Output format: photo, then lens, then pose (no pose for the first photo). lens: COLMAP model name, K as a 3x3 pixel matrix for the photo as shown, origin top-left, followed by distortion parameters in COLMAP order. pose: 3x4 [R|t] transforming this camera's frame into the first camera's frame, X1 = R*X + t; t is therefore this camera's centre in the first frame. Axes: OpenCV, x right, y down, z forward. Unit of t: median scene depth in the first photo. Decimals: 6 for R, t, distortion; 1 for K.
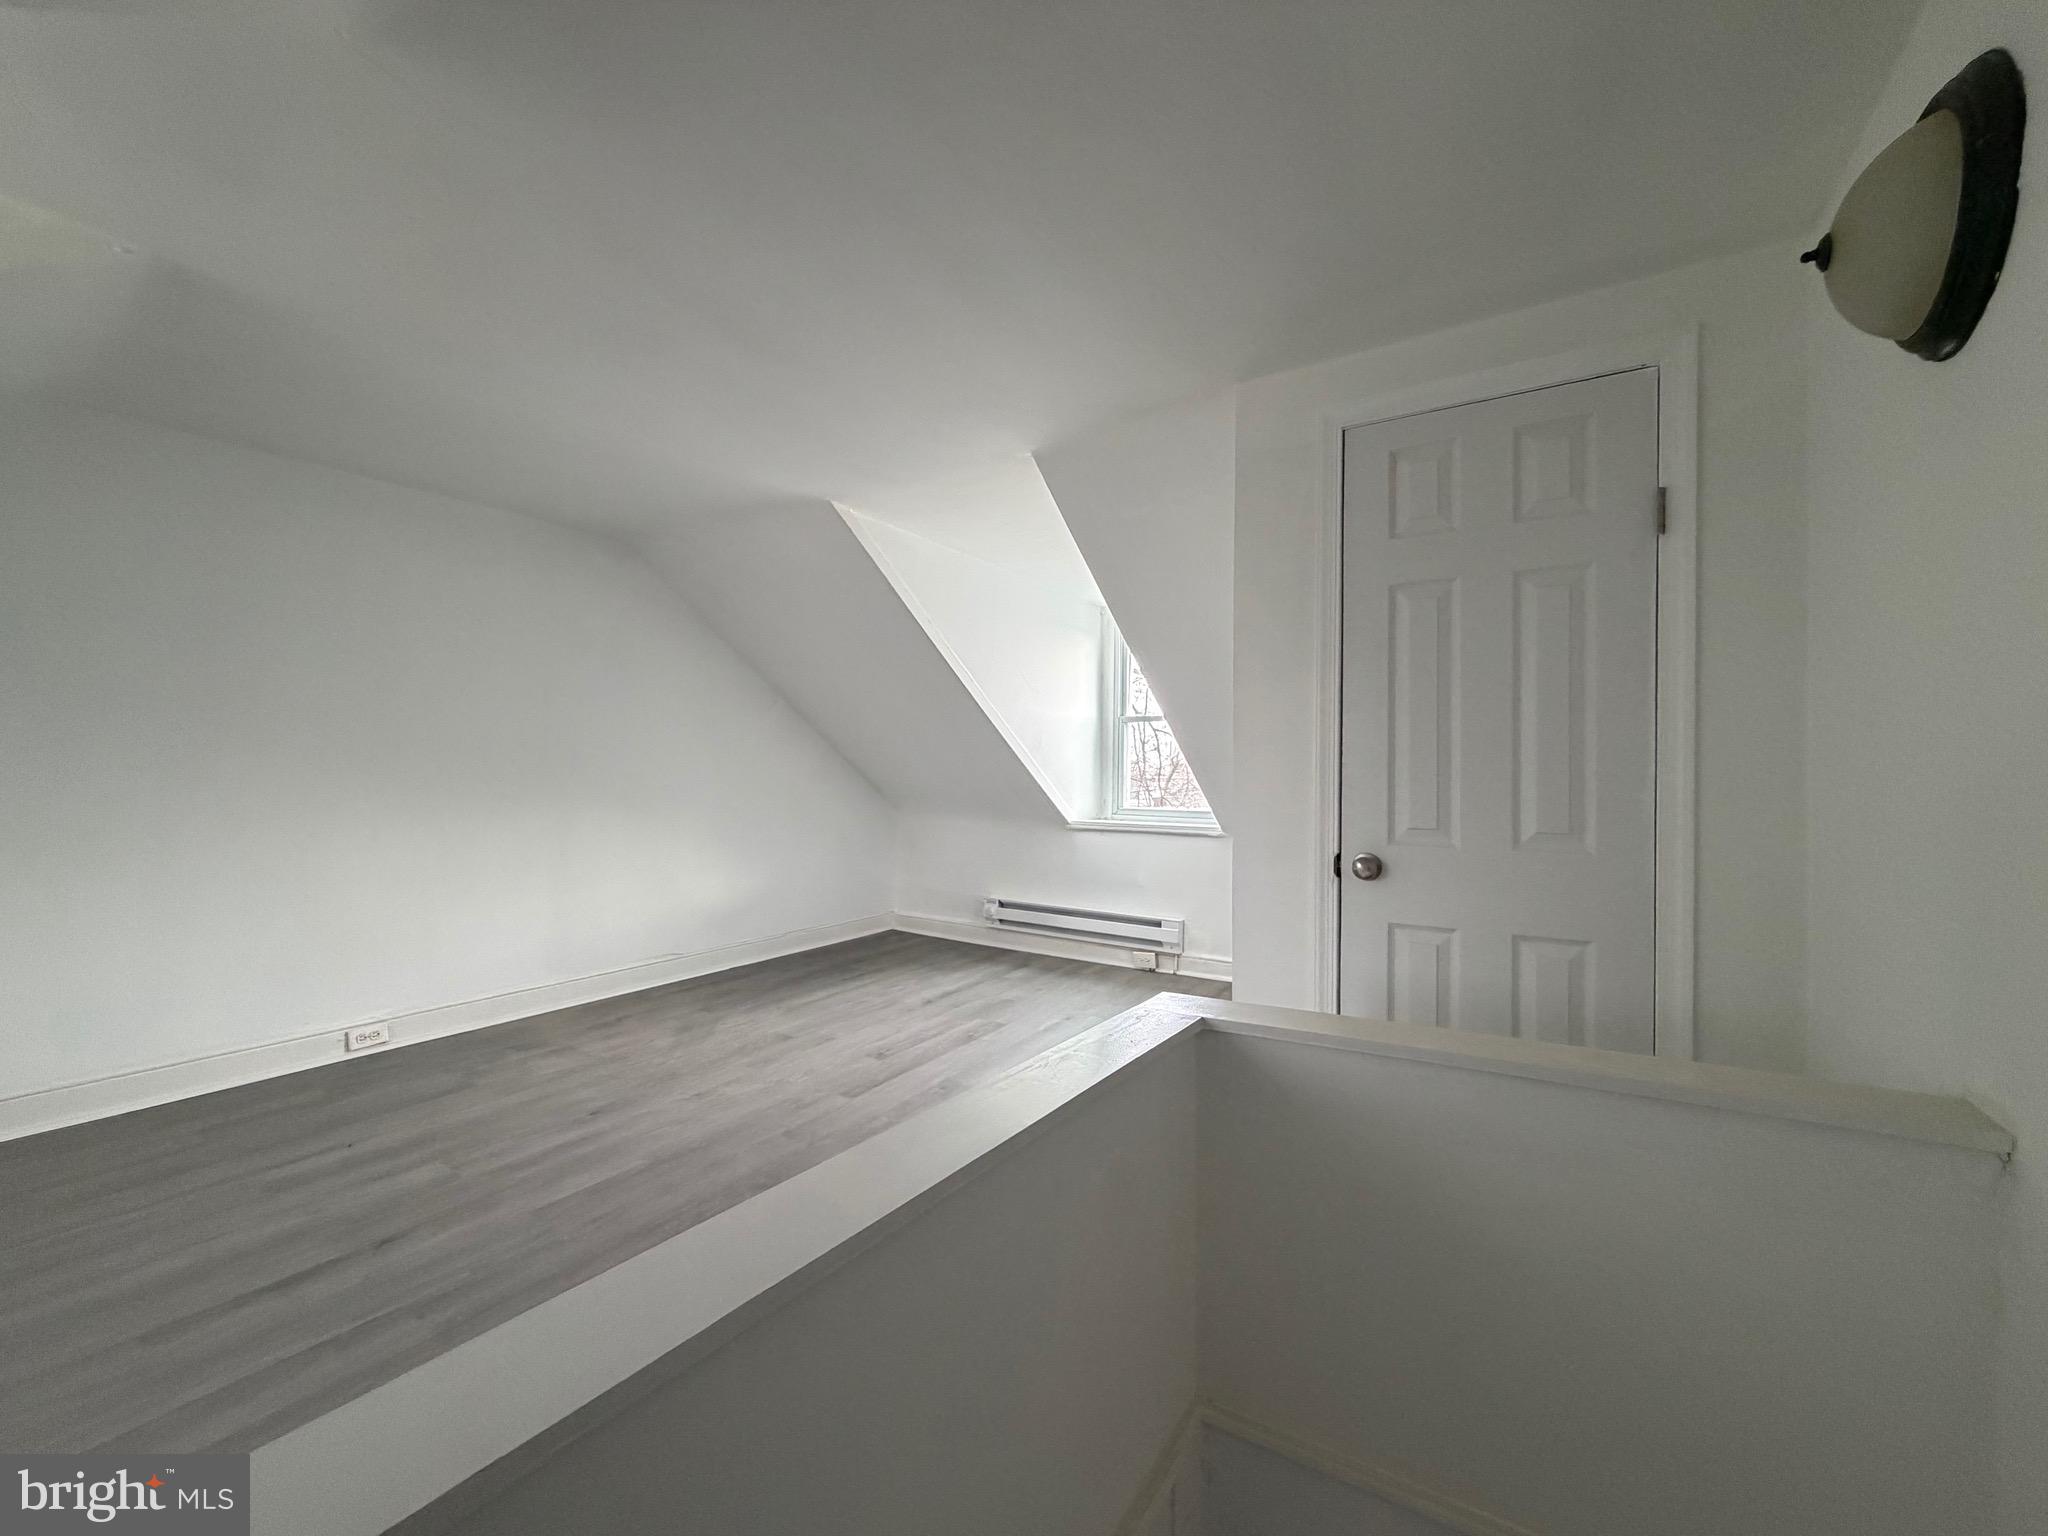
lens RADIAL K [[817.4, 0, 1012.5], [0, 817.4, 758.2], [0, 0, 1]] dist [0.001040, -0.000180]
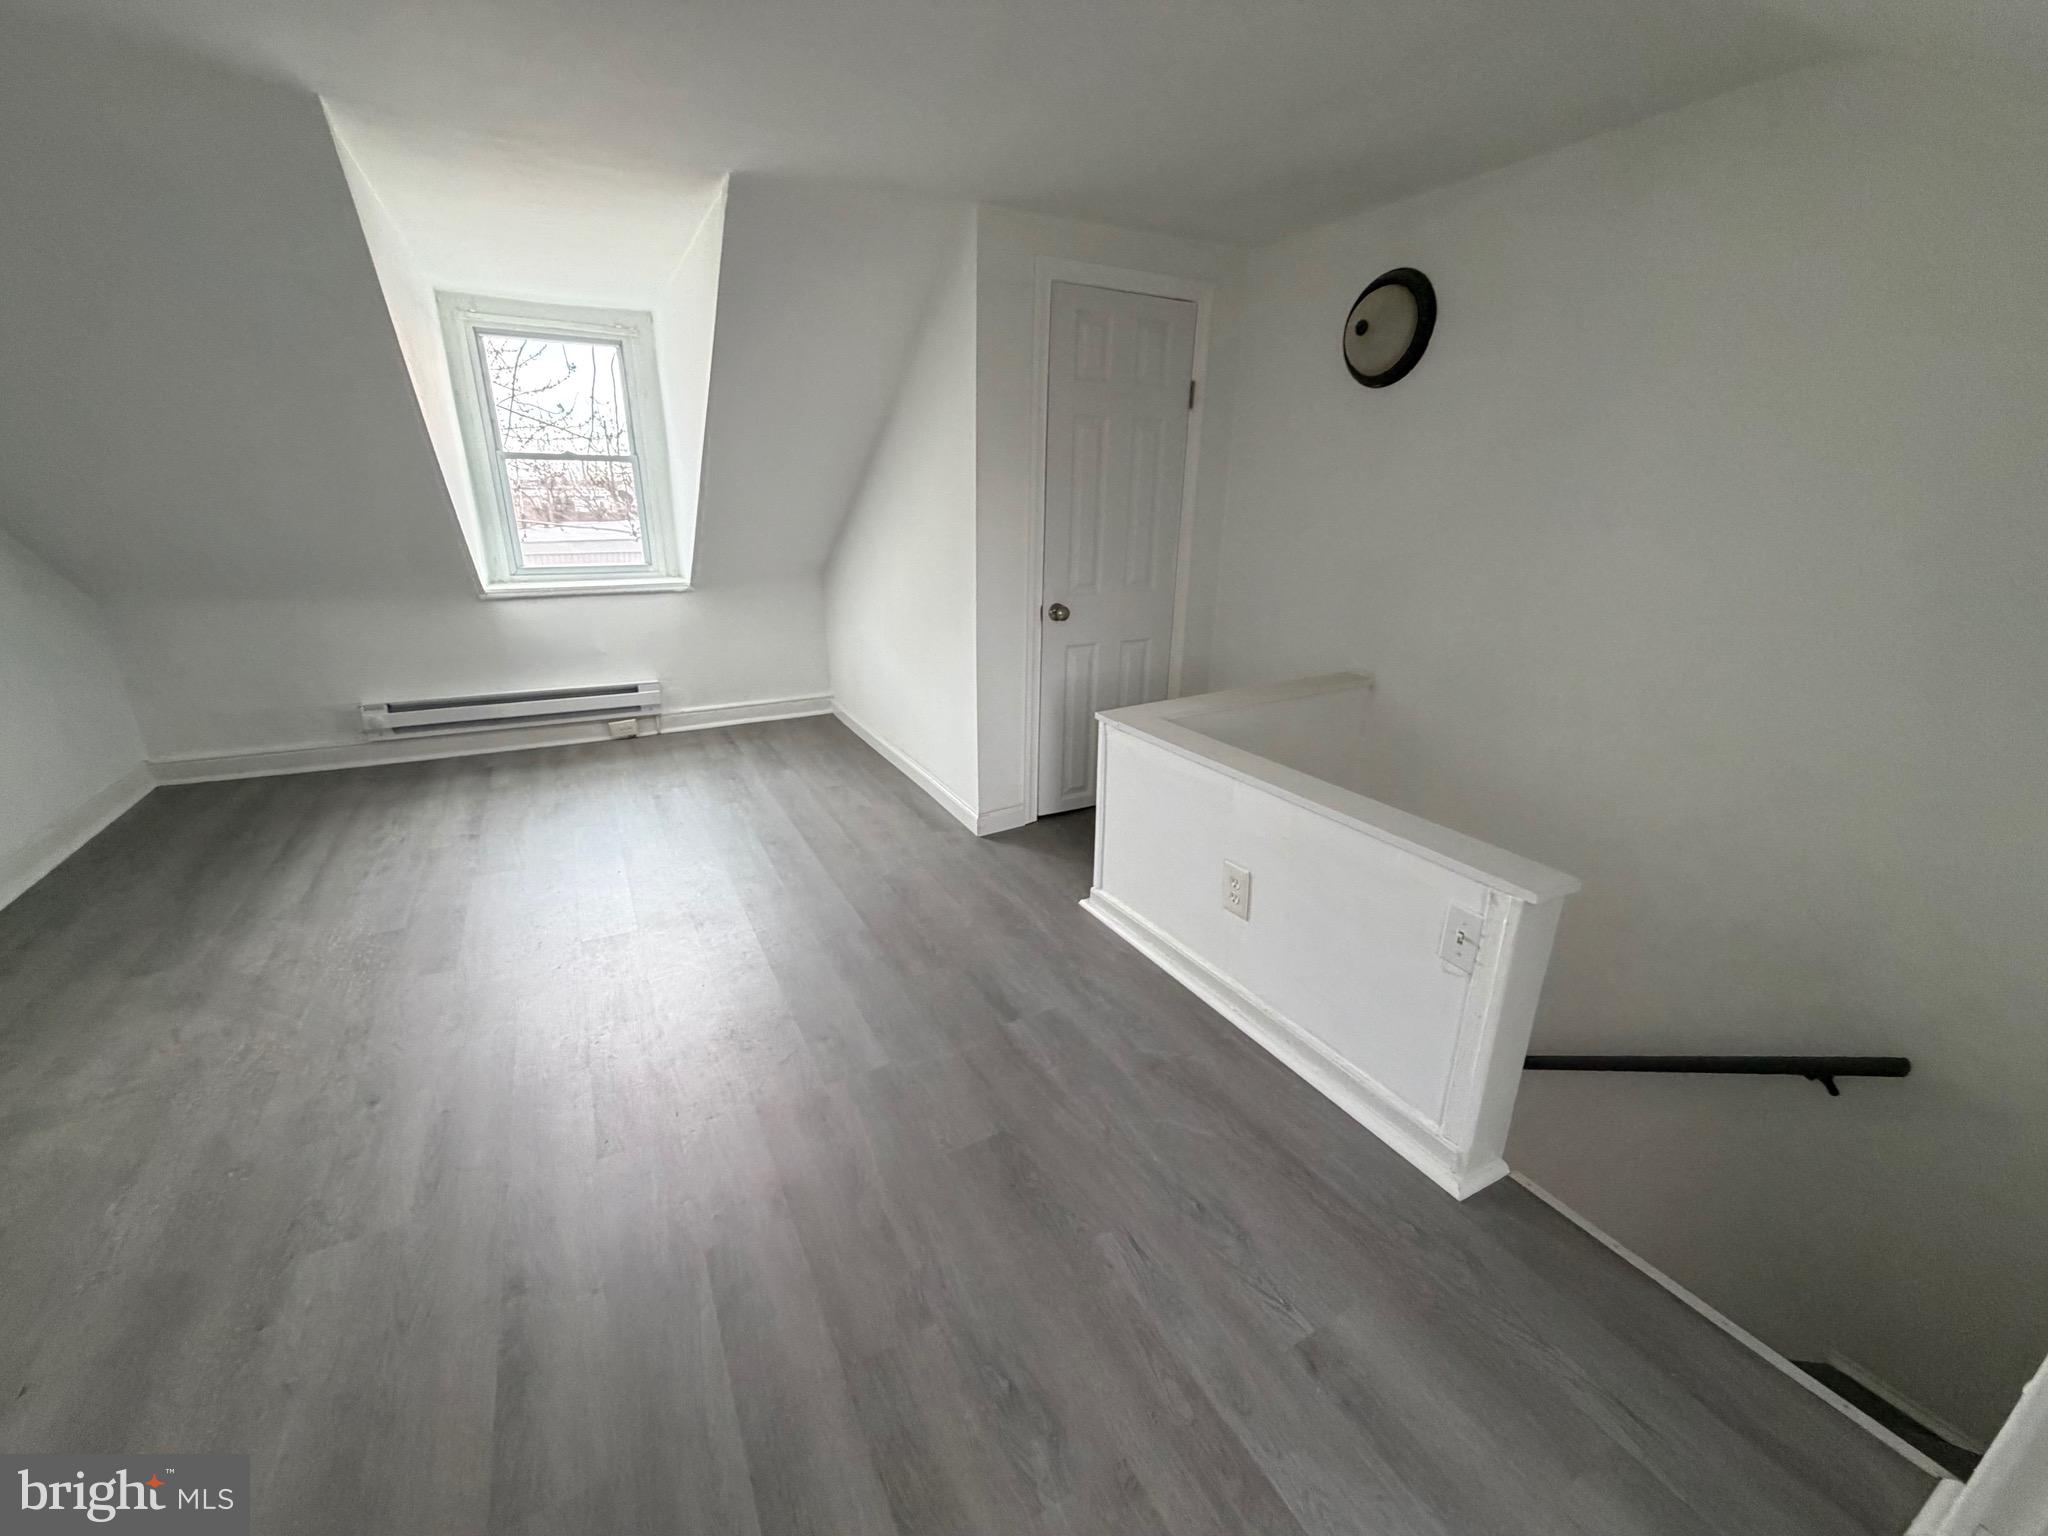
lens RADIAL K [[817.4, 0, 1011.7], [0, 817.4, 764.1], [0, 0, 1]] dist [0.001040, -0.000180]
pose [[0.478386, -0.281472, 0.831818, -0.454083], [-0.025997, 0.942284, 0.333803, -0.051086], [-0.877765, -0.181311, 0.443458, 0.162409]]
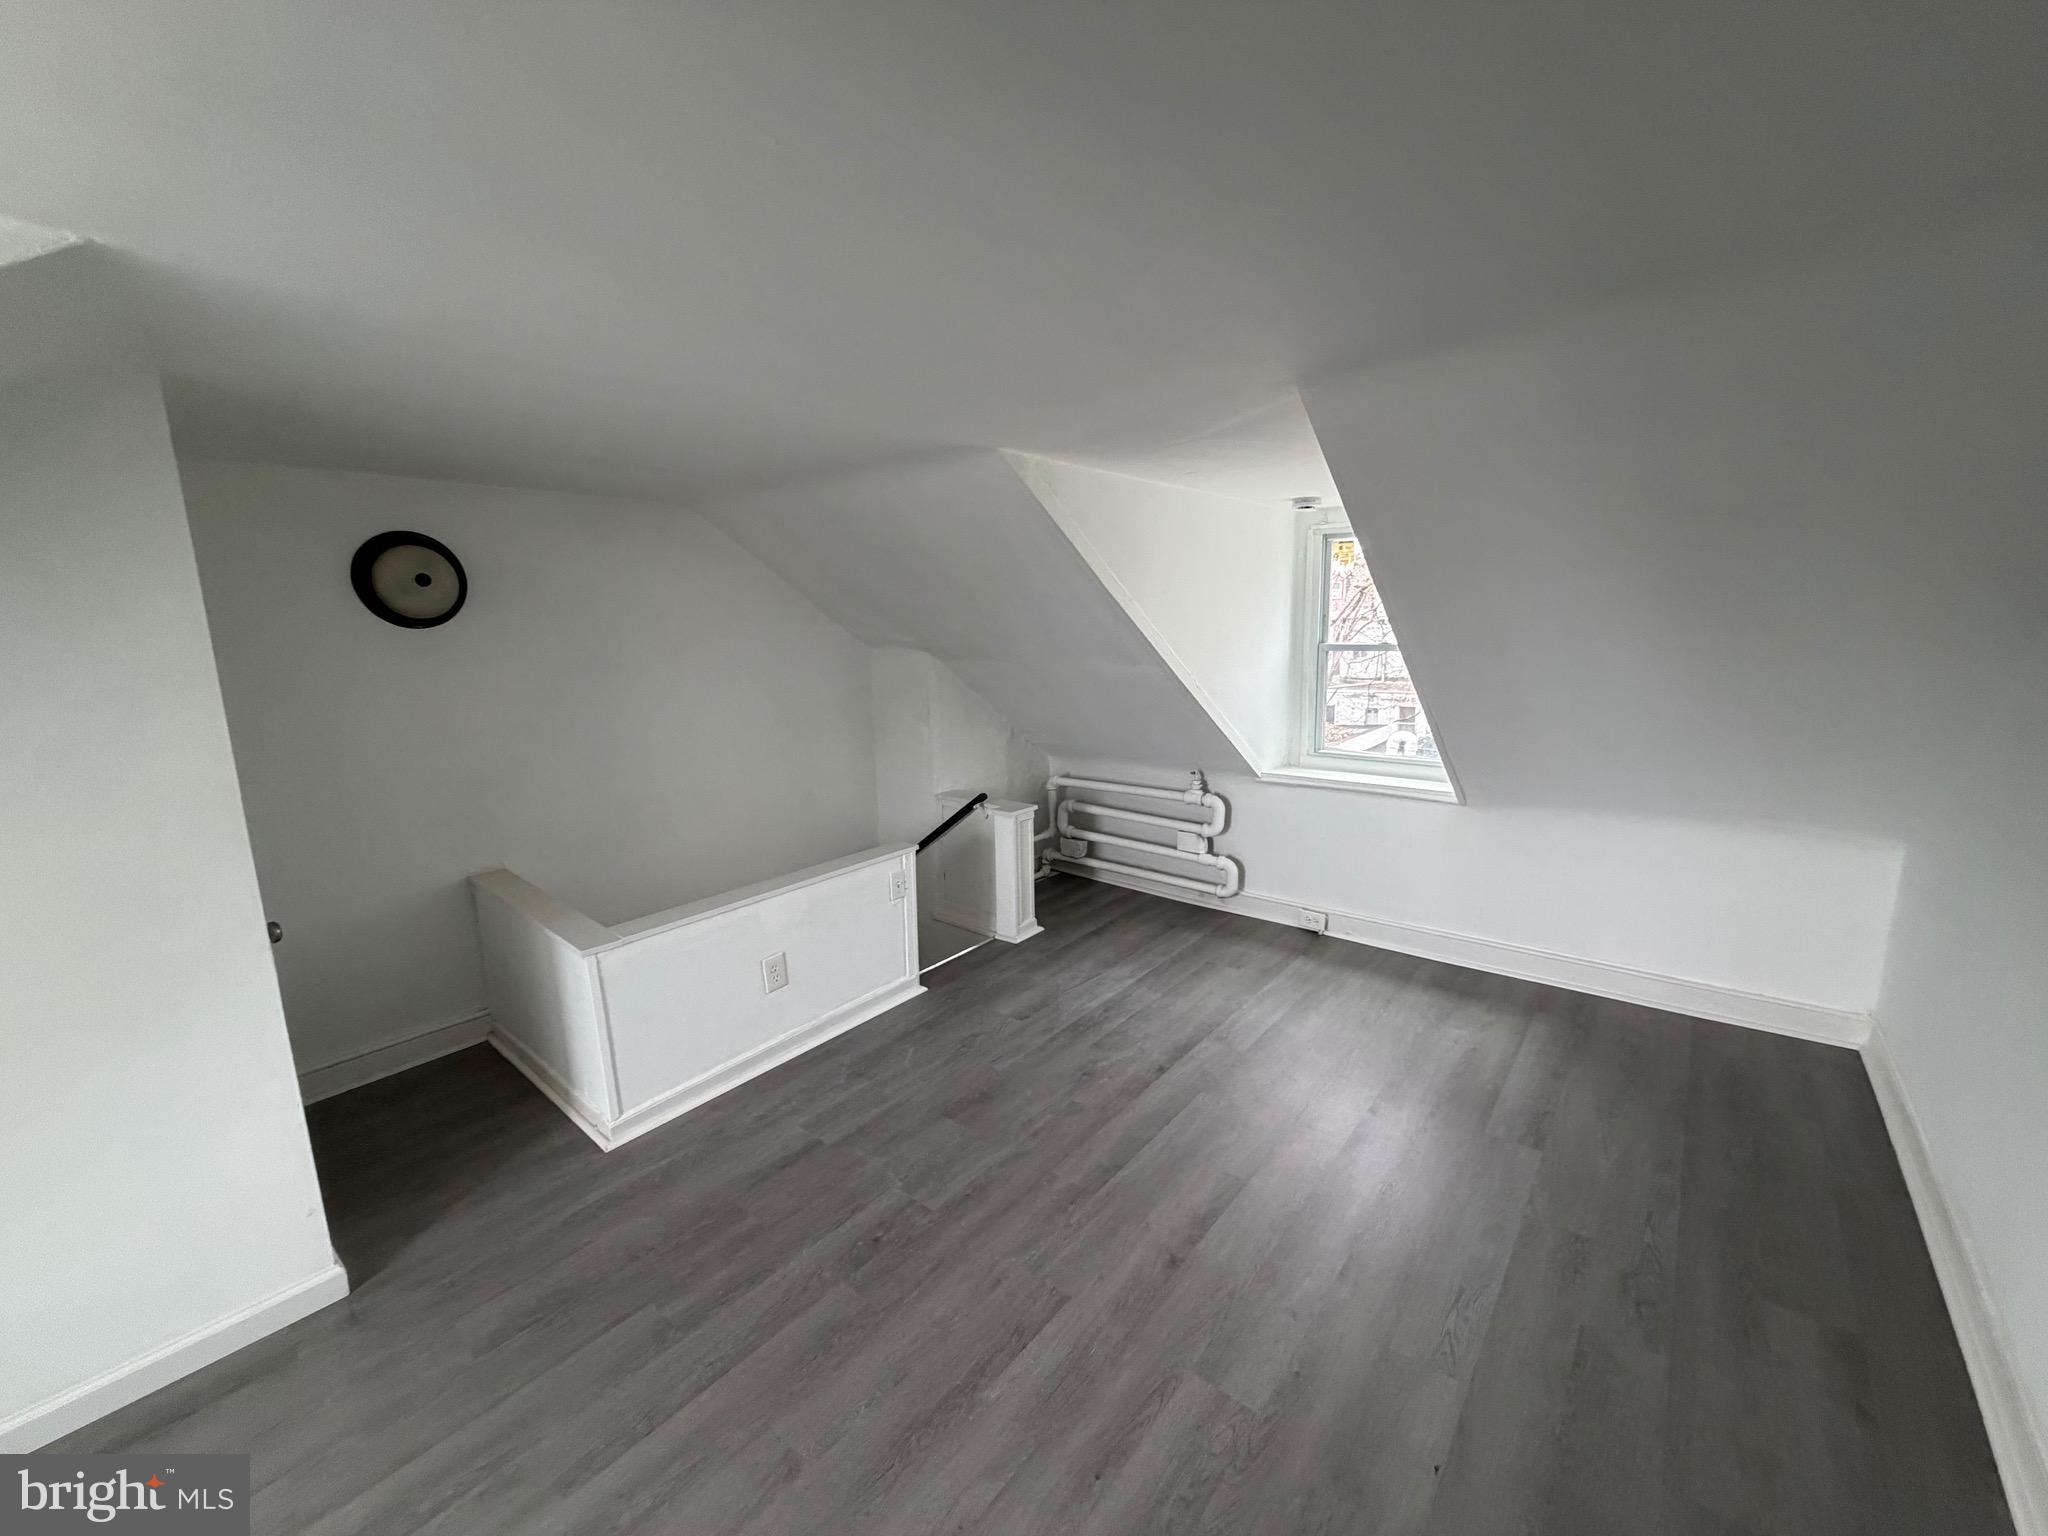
lens RADIAL K [[817.4, 0, 1021.3], [0, 817.4, 763.2], [0, 0, 1]] dist [0.001040, -0.000180]
pose [[-0.993145, -0.004681, 0.116796, -0.301326], [0.013786, 0.987534, 0.156798, -0.105575], [-0.116074, 0.157333, -0.980700, 0.871855]]
